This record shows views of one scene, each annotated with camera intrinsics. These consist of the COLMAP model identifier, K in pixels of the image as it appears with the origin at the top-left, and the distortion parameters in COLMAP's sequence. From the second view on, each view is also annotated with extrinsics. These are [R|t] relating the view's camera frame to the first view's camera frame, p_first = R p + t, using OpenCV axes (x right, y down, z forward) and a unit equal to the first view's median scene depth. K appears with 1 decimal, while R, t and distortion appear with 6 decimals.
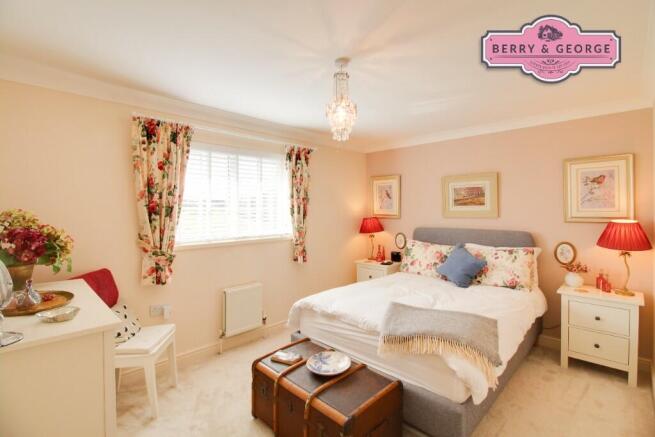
lens RADIAL K [[303.1, 0, 334.2], [0, 303.1, 213.8], [0, 0, 1]] dist [-0.006053, -0.002278]
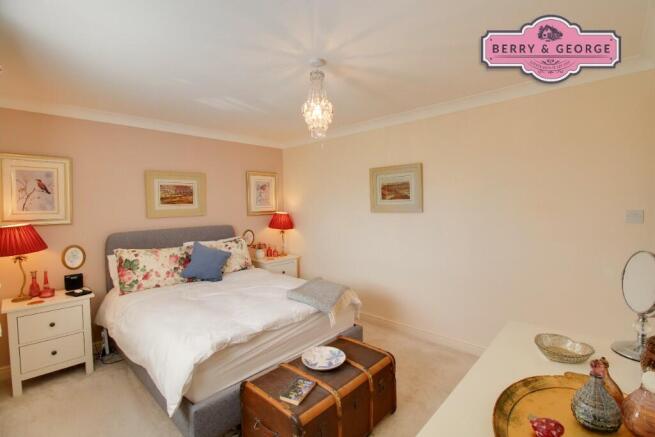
lens RADIAL K [[303.1, 0, 333.8], [0, 303.1, 214.1], [0, 0, 1]] dist [-0.006053, -0.002278]
pose [[-0.029900, -0.026608, 0.999199, -0.554338], [0.036523, 0.998949, 0.027694, -0.003861], [-0.998885, 0.037322, -0.028897, 0.538521]]
